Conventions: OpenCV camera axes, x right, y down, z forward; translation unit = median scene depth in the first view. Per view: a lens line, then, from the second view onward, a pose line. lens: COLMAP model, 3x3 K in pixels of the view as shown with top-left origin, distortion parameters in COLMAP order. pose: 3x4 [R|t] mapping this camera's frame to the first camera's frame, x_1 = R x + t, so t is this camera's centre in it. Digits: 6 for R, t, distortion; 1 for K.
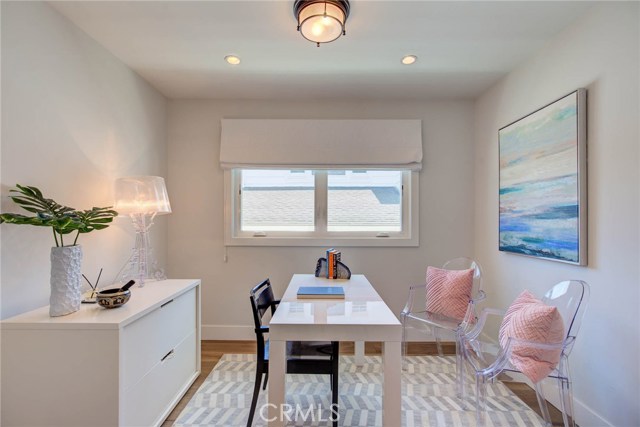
lens RADIAL K [[292.9, 0, 317.4], [0, 292.9, 219.3], [0, 0, 1]] dist [0.002404, 0.001068]
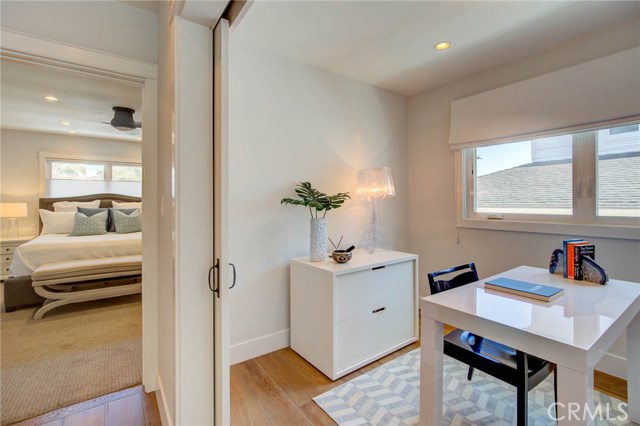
lens RADIAL K [[292.9, 0, 325.9], [0, 292.9, 198.1], [0, 0, 1]] dist [0.002404, 0.001068]
pose [[0.608873, -0.015354, -0.793119, 0.280834], [0.008203, 0.999881, -0.013059, 0.002010], [0.793225, 0.001446, 0.608927, 0.048285]]
